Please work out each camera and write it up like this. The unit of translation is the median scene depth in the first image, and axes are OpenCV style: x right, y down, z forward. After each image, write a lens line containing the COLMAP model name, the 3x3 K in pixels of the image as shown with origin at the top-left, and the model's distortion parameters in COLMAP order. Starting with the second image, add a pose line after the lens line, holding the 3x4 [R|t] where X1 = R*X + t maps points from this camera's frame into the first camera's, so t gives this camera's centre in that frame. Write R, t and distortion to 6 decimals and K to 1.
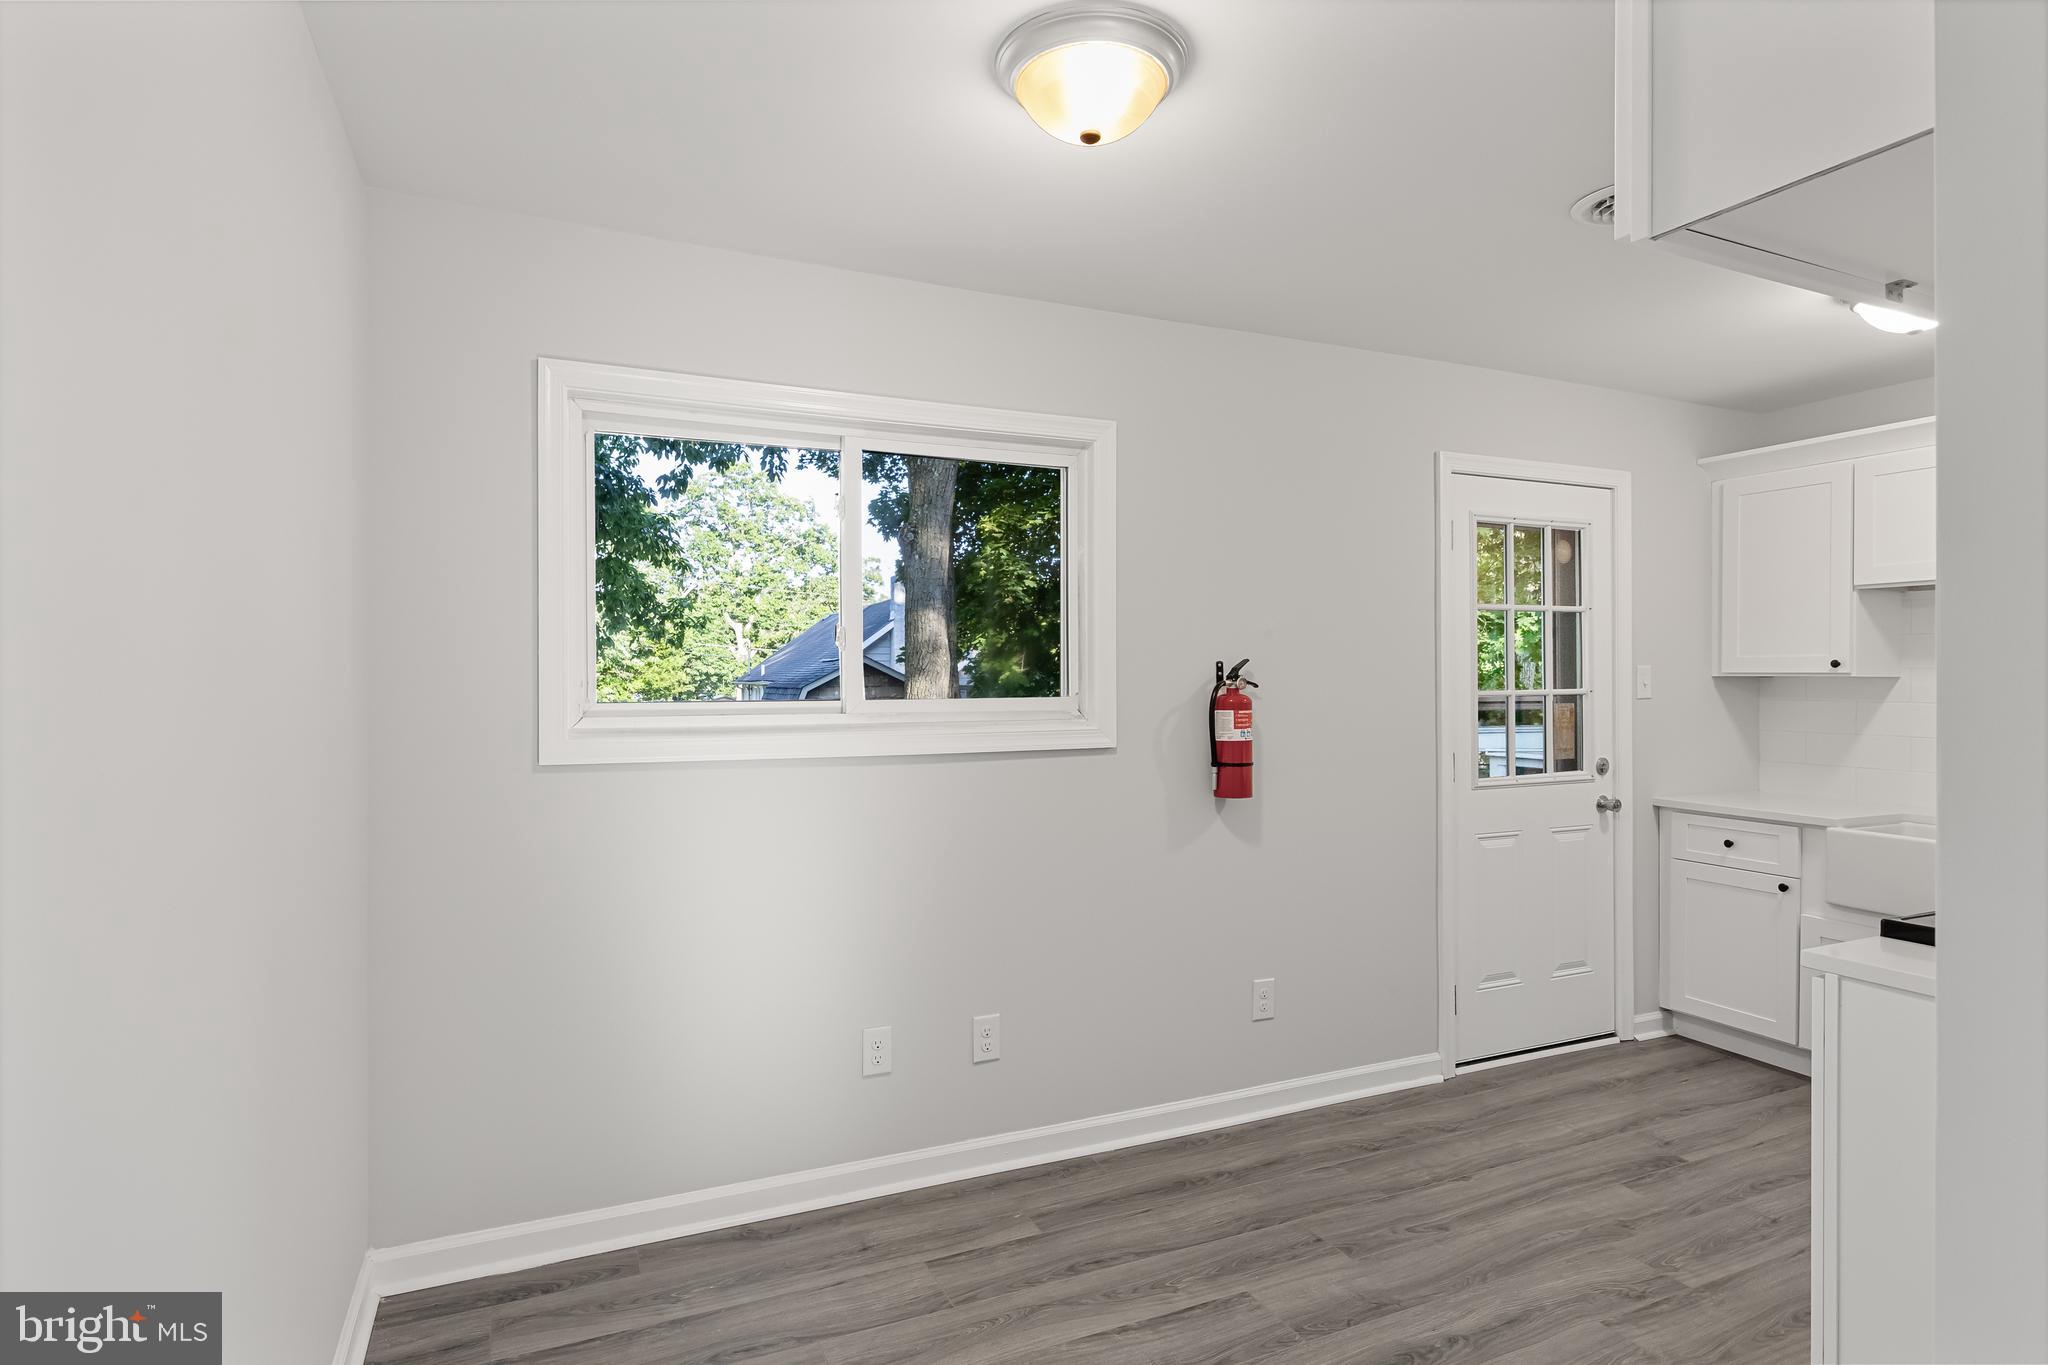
lens RADIAL K [[1177.6, 0, 1033.0], [0, 1177.6, 679.3], [0, 0, 1]] dist [-0.003625, -0.001331]
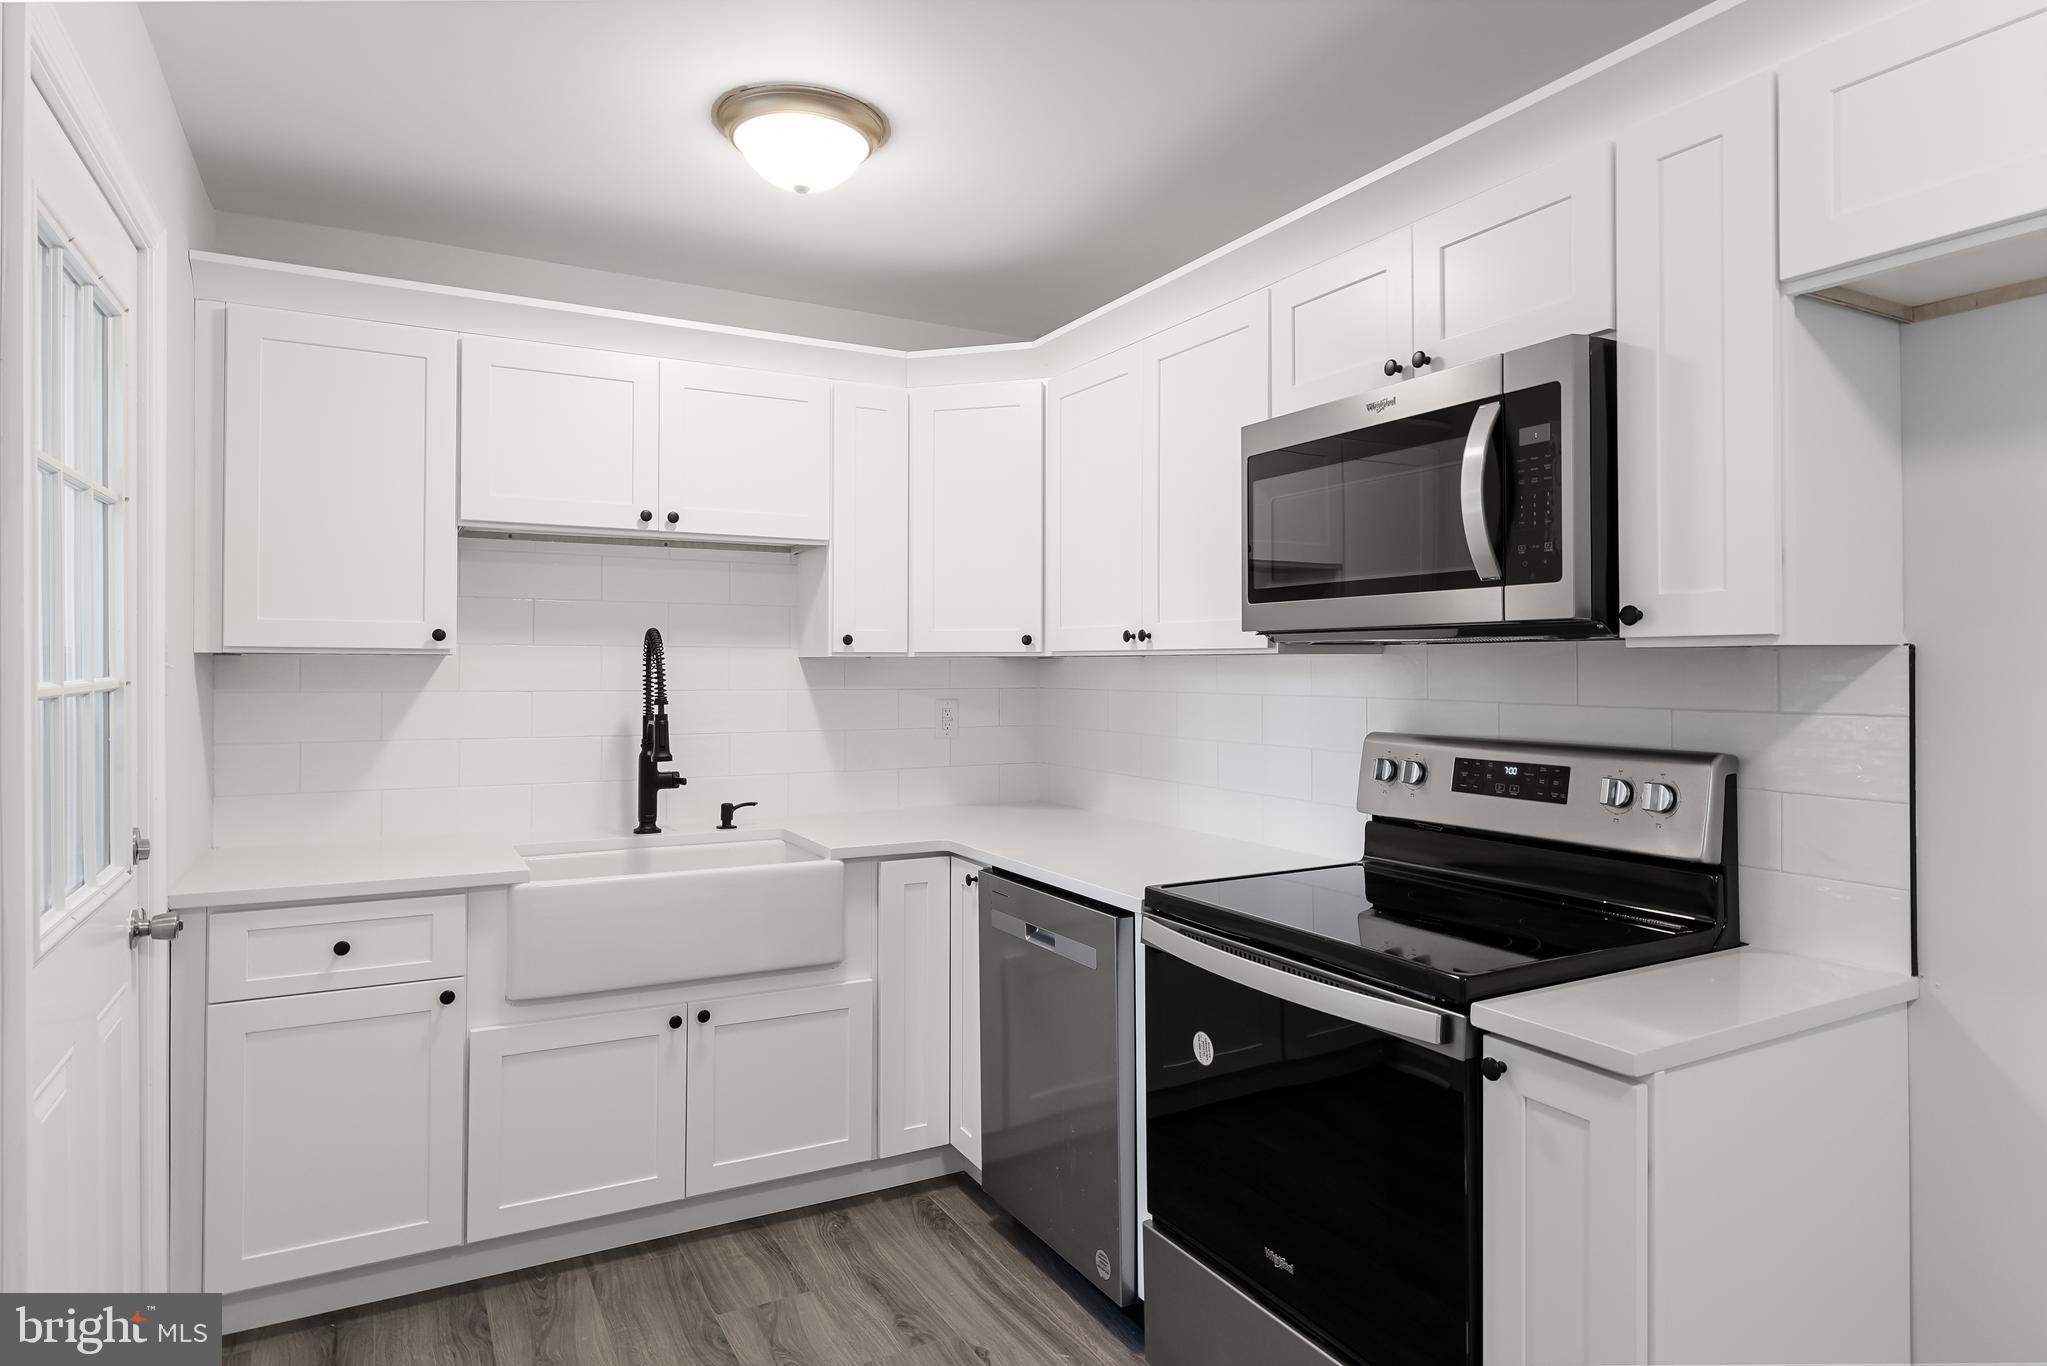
lens RADIAL K [[1147.2, 0, 1030.5], [0, 1147.2, 662.6], [0, 0, 1]] dist [-0.000712, -0.000355]
pose [[-0.084000, 0.004386, 0.996456, 0.014776], [-0.004574, 0.999978, -0.004787, 0.003890], [-0.996455, -0.004960, -0.083978, 0.734602]]
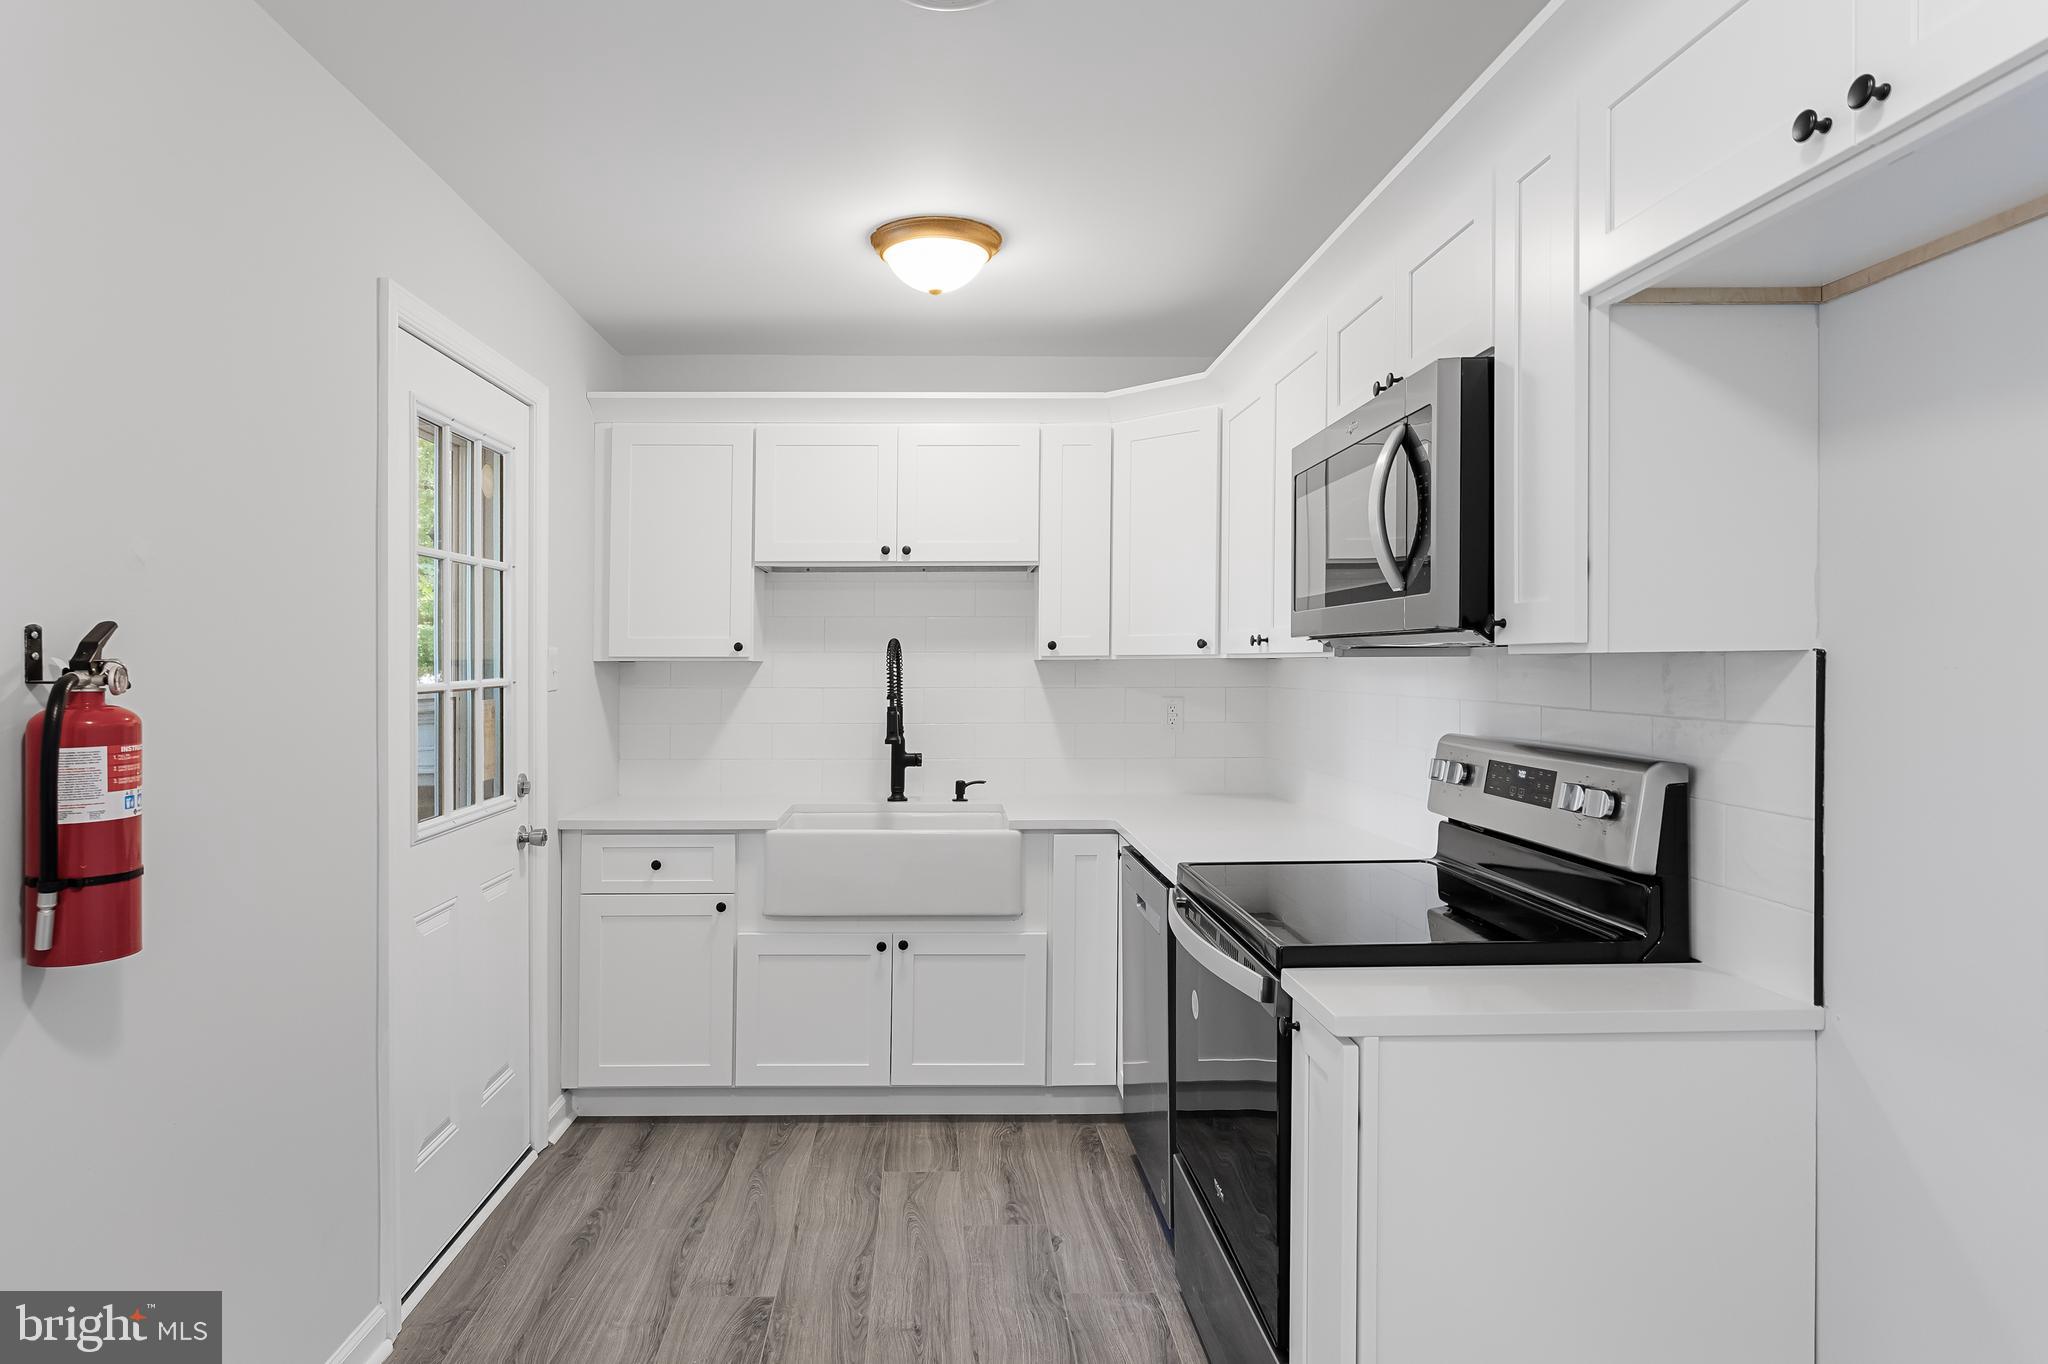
lens RADIAL K [[1177.6, 0, 1022.3], [0, 1177.6, 654.9], [0, 0, 1]] dist [-0.003625, -0.001331]
pose [[0.378950, 0.003752, 0.925410, -0.073588], [0.000352, 0.999991, -0.004198, -0.003242], [-0.925417, 0.001916, 0.378945, 0.461661]]
